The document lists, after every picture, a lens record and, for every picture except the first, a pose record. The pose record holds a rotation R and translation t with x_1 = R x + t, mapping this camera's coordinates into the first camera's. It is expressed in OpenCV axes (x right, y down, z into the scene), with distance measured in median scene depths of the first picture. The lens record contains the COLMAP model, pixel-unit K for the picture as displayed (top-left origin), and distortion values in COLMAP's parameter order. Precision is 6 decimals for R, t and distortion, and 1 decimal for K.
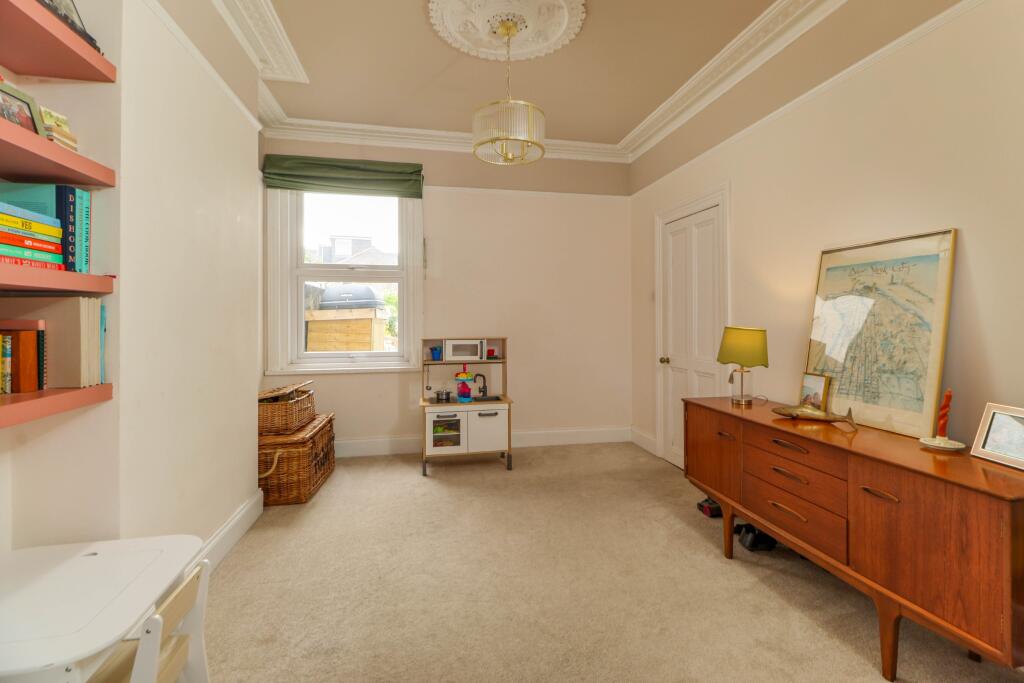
lens RADIAL K [[467.0, 0, 513.2], [0, 467.0, 318.4], [0, 0, 1]] dist [0.000798, 0.000050]
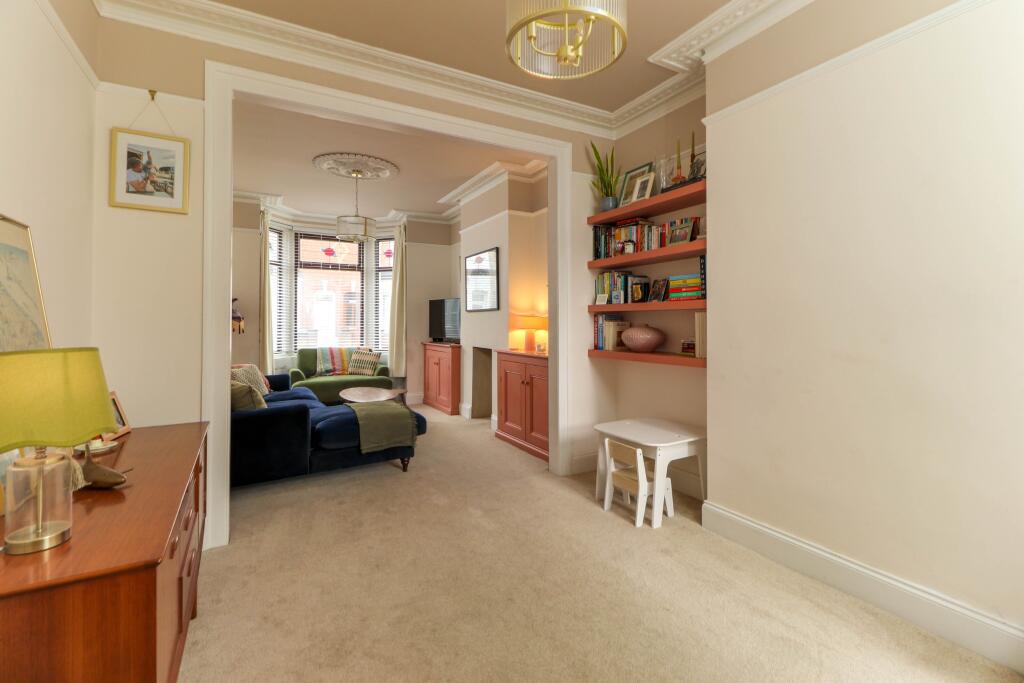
lens RADIAL K [[467.0, 0, 513.2], [0, 467.0, 318.4], [0, 0, 1]] dist [0.000798, 0.000050]
pose [[-0.950919, 0.001317, -0.309436, 0.455855], [0.004087, 0.999957, -0.008303, -0.001832], [0.309412, -0.009160, -0.950884, 2.750777]]
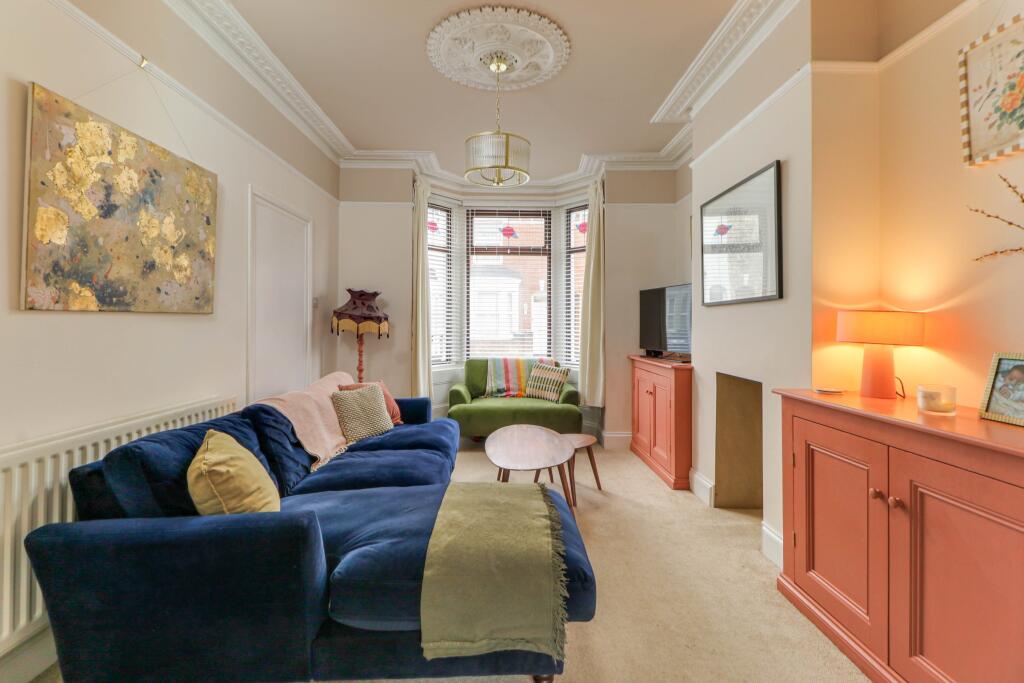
lens RADIAL K [[467.0, 0, 513.2], [0, 467.0, 318.4], [0, 0, 1]] dist [0.000798, 0.000050]
pose [[-0.986727, 0.000817, 0.162388, 0.373616], [-0.001556, 0.999894, -0.014486, -0.002305], [-0.162383, -0.014546, -0.986621, 2.349778]]
